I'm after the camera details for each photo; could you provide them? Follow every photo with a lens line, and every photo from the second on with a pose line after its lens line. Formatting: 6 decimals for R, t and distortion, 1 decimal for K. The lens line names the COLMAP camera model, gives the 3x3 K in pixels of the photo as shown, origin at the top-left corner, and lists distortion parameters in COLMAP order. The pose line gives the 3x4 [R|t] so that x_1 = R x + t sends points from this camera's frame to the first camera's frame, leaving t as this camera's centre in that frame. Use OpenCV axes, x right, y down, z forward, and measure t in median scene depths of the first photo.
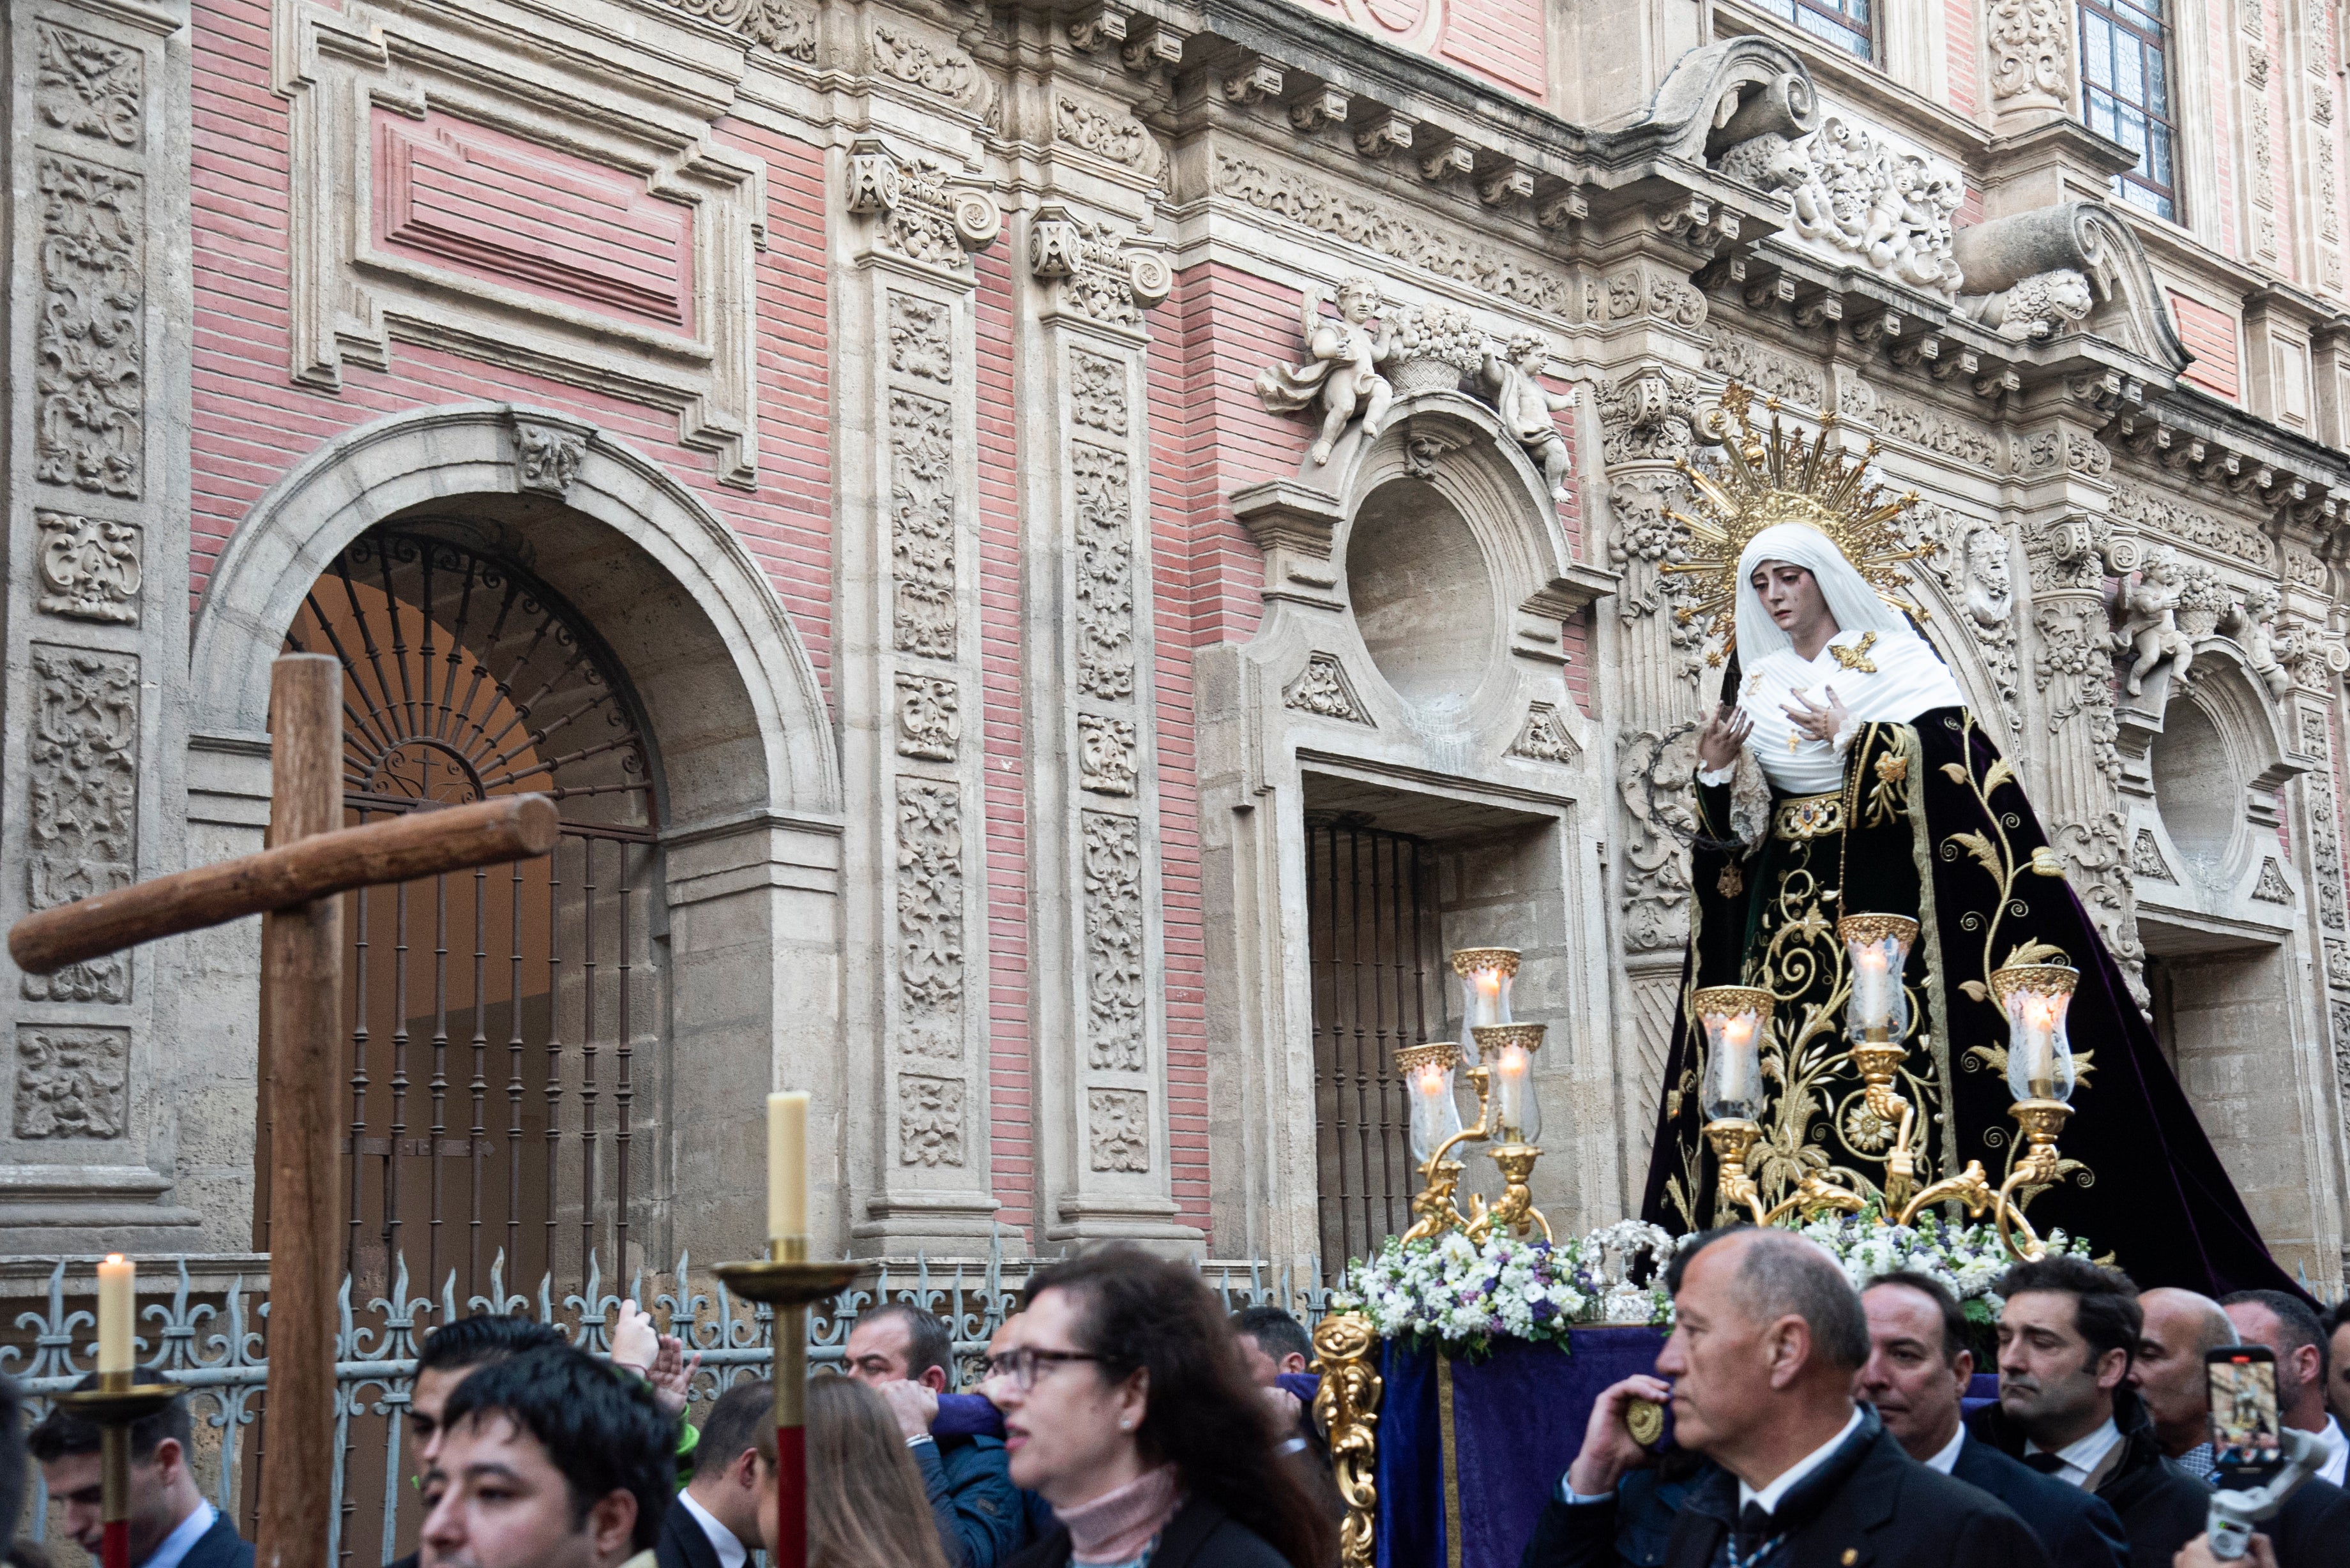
lens RADIAL K [[3066.2, 0, 1262.3], [0, 3066.2, 792.5], [0, 0, 1]] dist [0.213675, 0.003626]
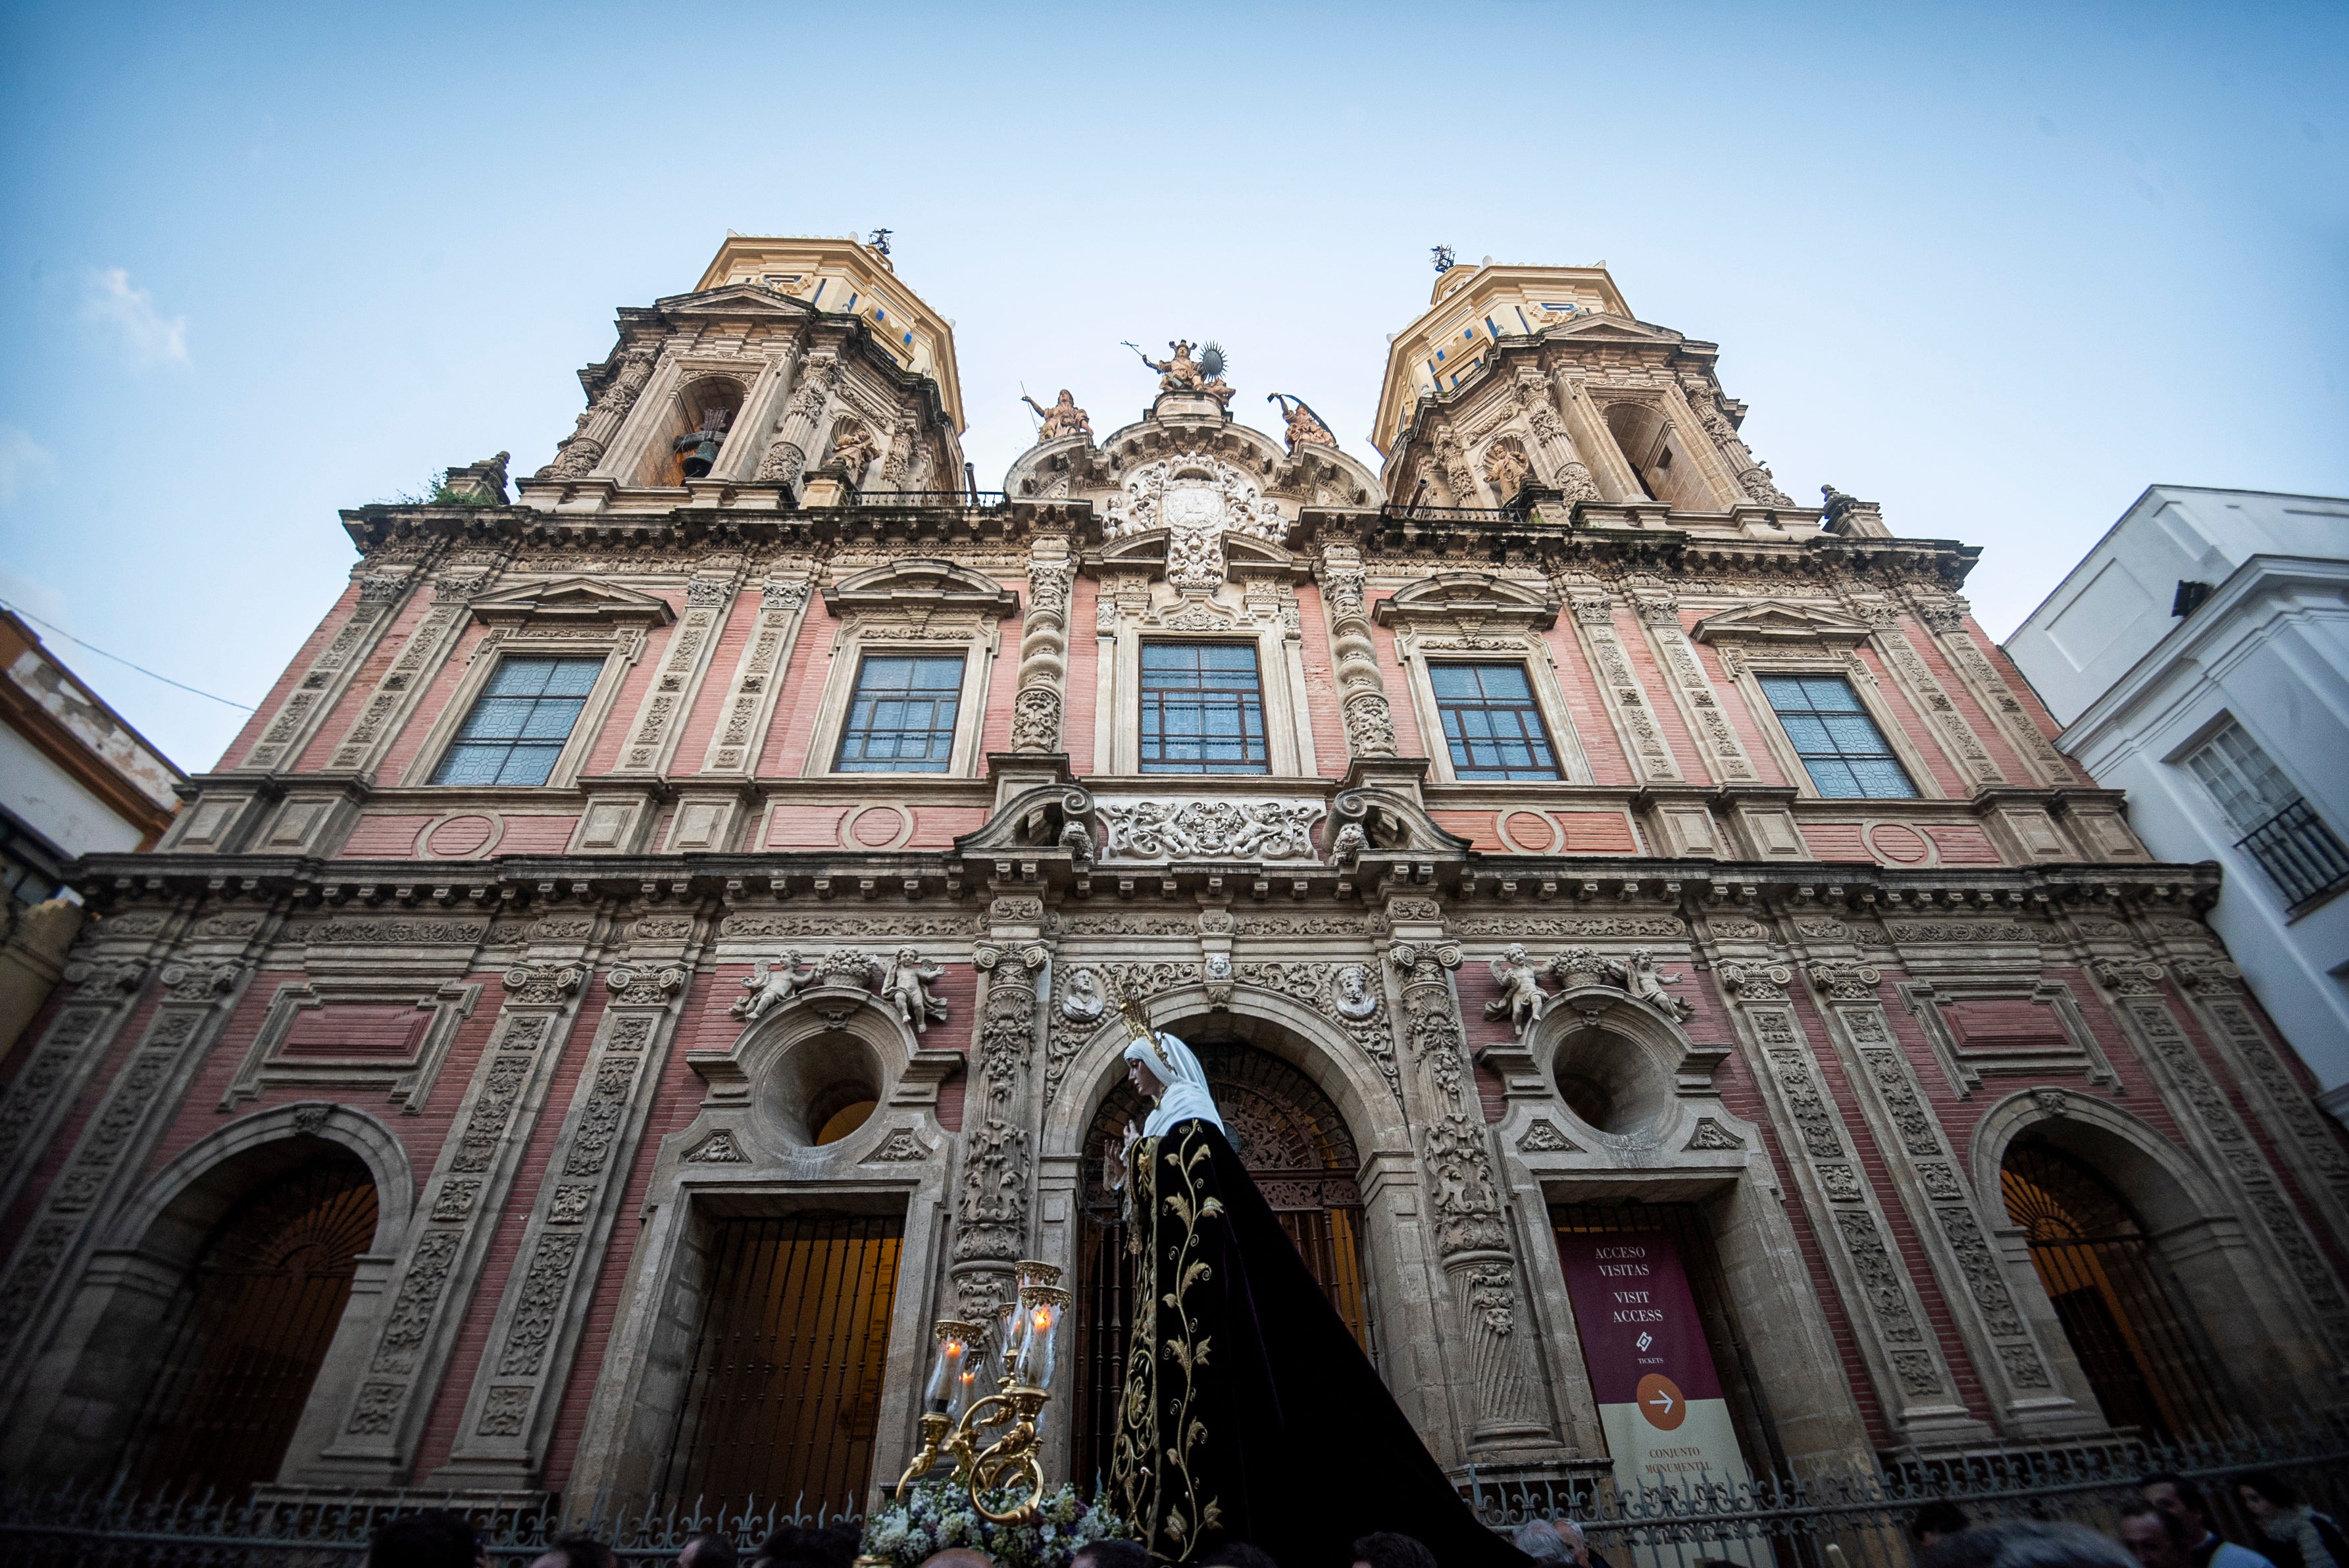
lens RADIAL K [[963.3, 0, 1174.5], [0, 963.3, 784.0], [0, 0, 1]] dist [0.000757, -0.019513]
pose [[0.723866, -0.427062, -0.541882, 0.592793], [0.136146, 0.858377, -0.494625, 0.099013], [0.676374, 0.284267, 0.679492, 0.619924]]
